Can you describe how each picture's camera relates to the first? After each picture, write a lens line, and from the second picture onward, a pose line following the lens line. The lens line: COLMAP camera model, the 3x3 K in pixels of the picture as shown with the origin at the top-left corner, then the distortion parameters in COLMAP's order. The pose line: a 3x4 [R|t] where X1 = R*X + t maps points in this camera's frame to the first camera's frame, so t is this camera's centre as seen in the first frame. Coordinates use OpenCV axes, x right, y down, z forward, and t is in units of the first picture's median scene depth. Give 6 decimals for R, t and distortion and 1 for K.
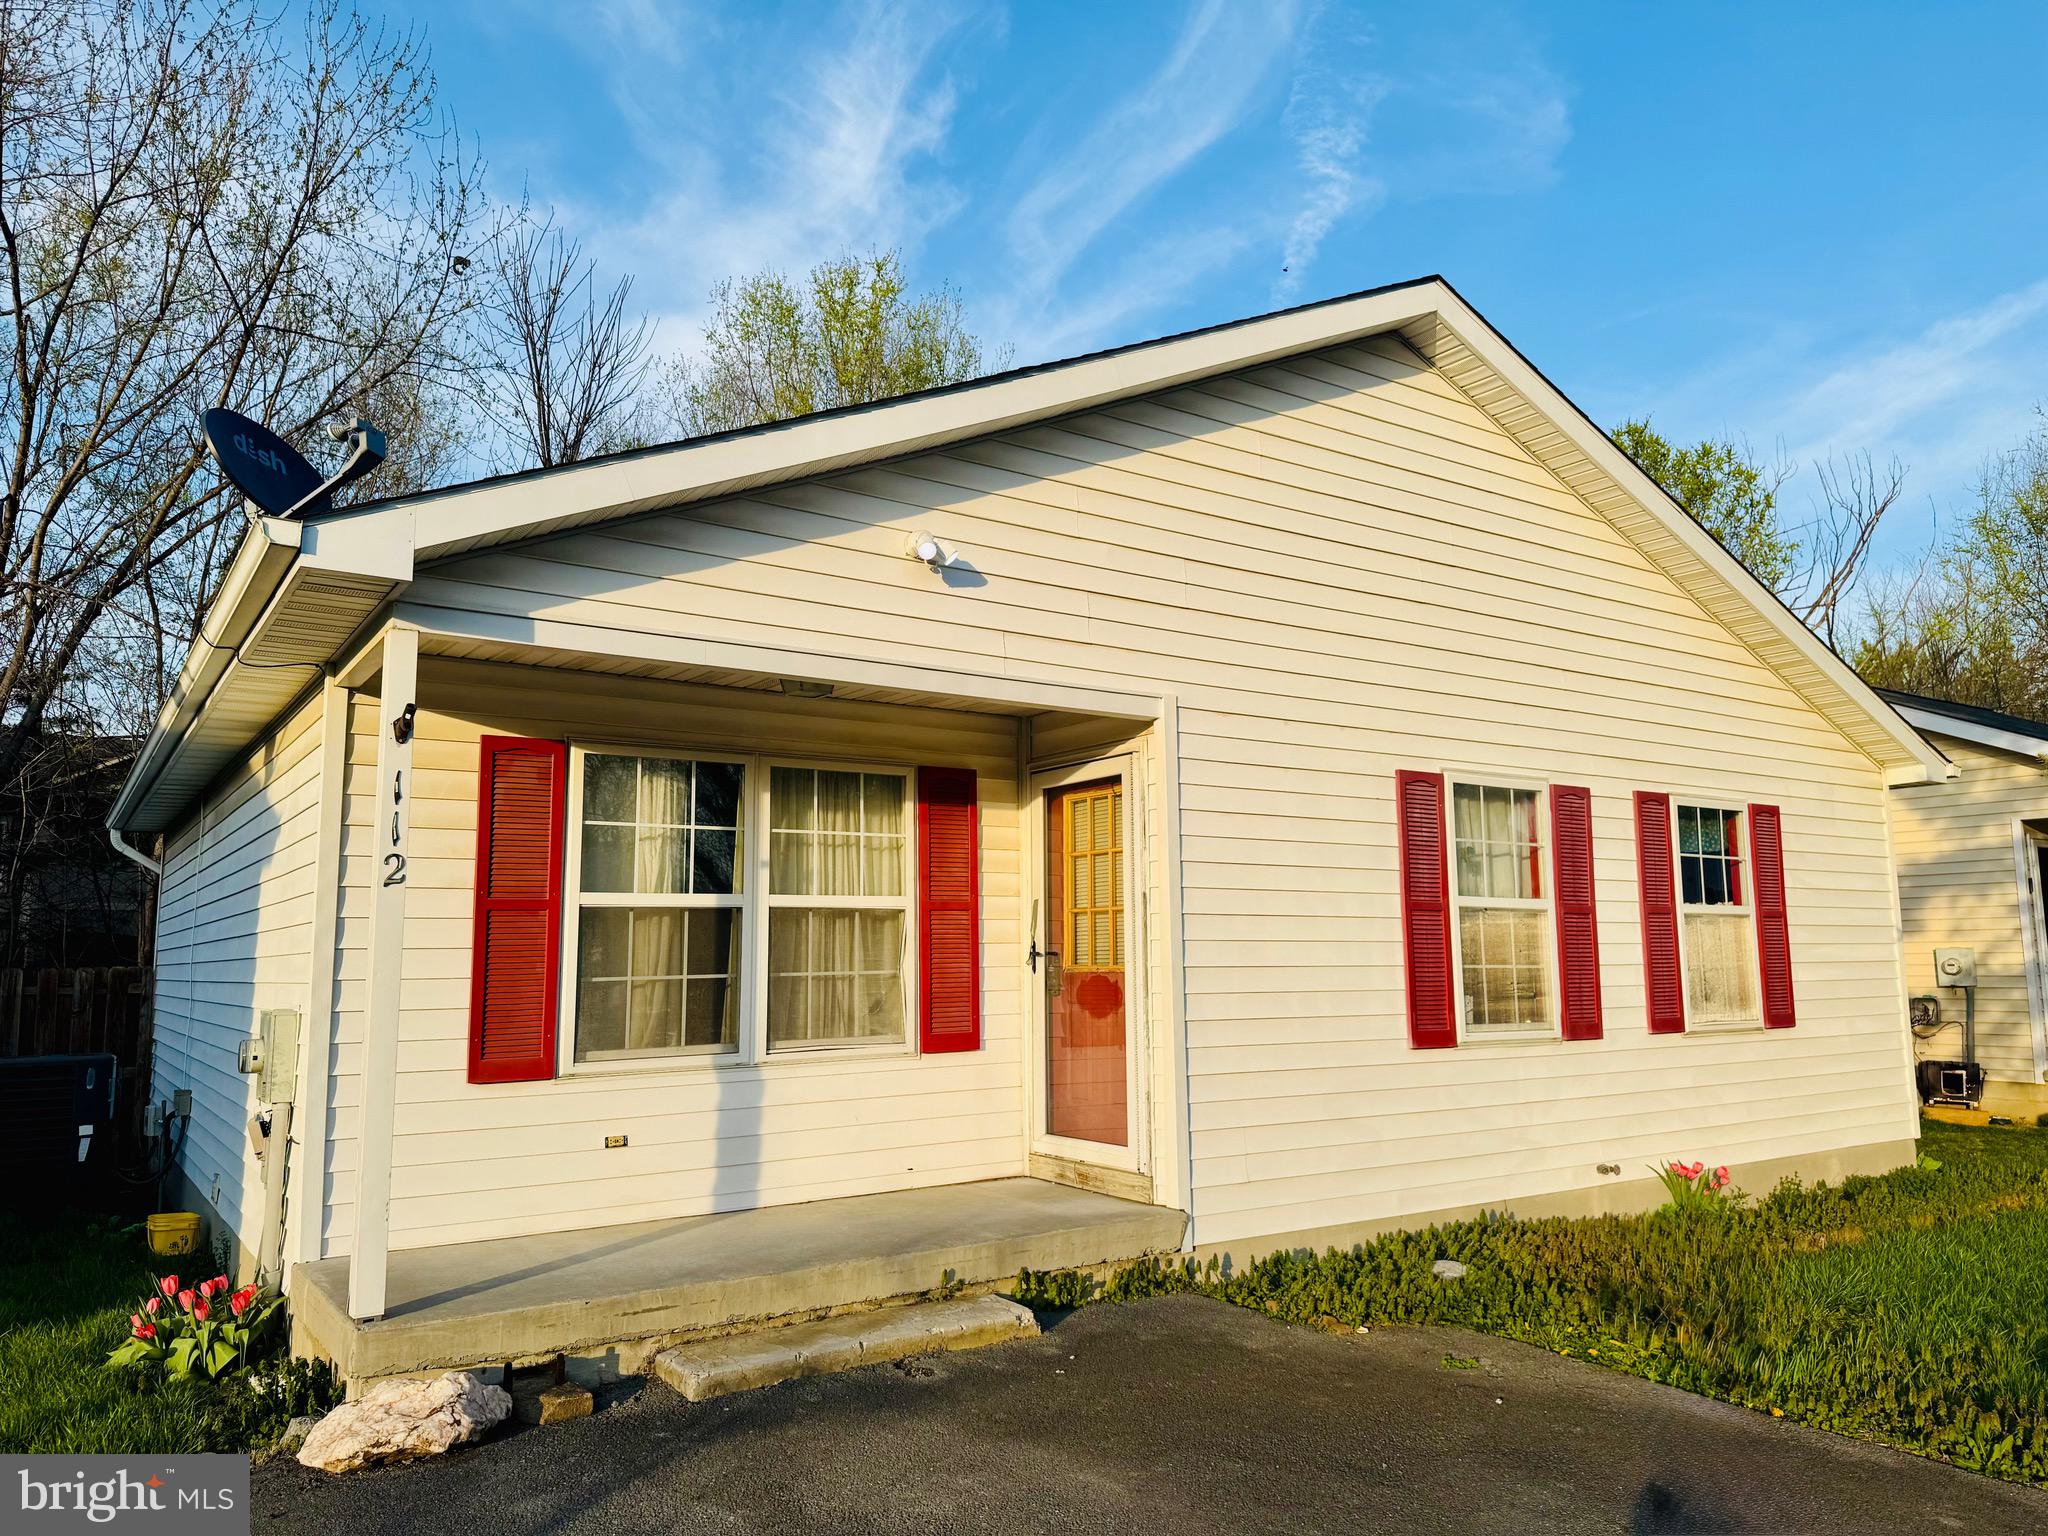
lens RADIAL K [[1459.0, 0, 1024.1], [0, 1459.0, 763.3], [0, 0, 1]] dist [0.072908, -0.092836]
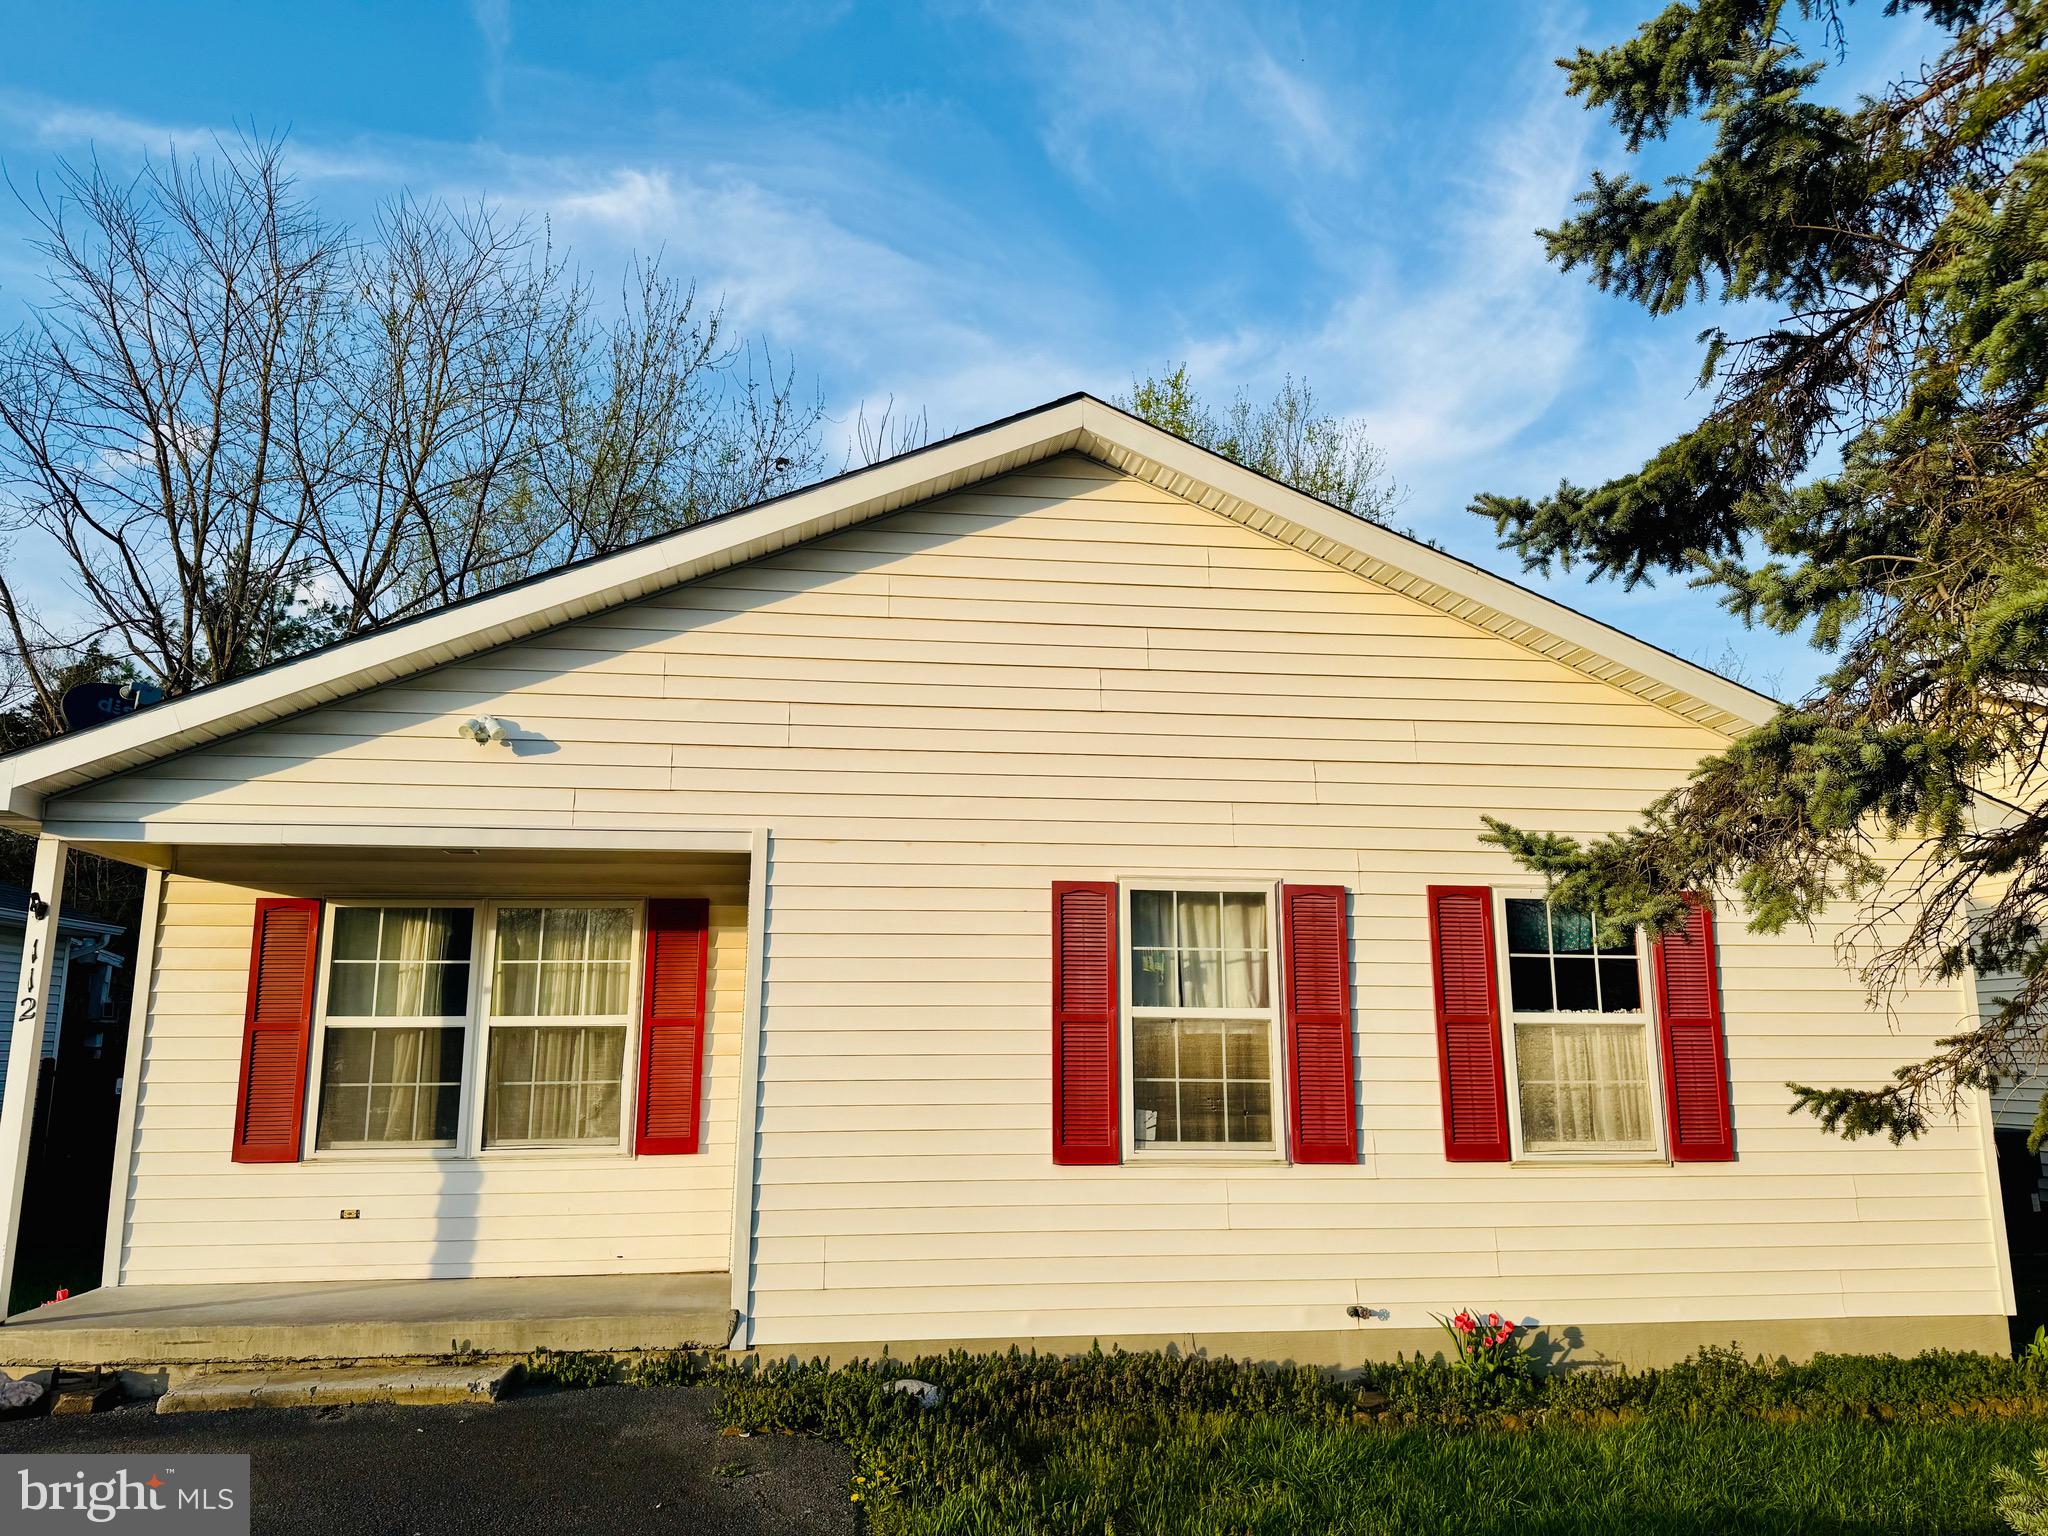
lens RADIAL K [[1459.0, 0, 1025.5], [0, 1459.0, 752.3], [0, 0, 1]] dist [0.072908, -0.092836]
pose [[0.888908, -0.085359, -0.450062, 0.754121], [0.053684, 0.995127, -0.082708, -0.002158], [0.454929, 0.049359, 0.889159, 0.103068]]
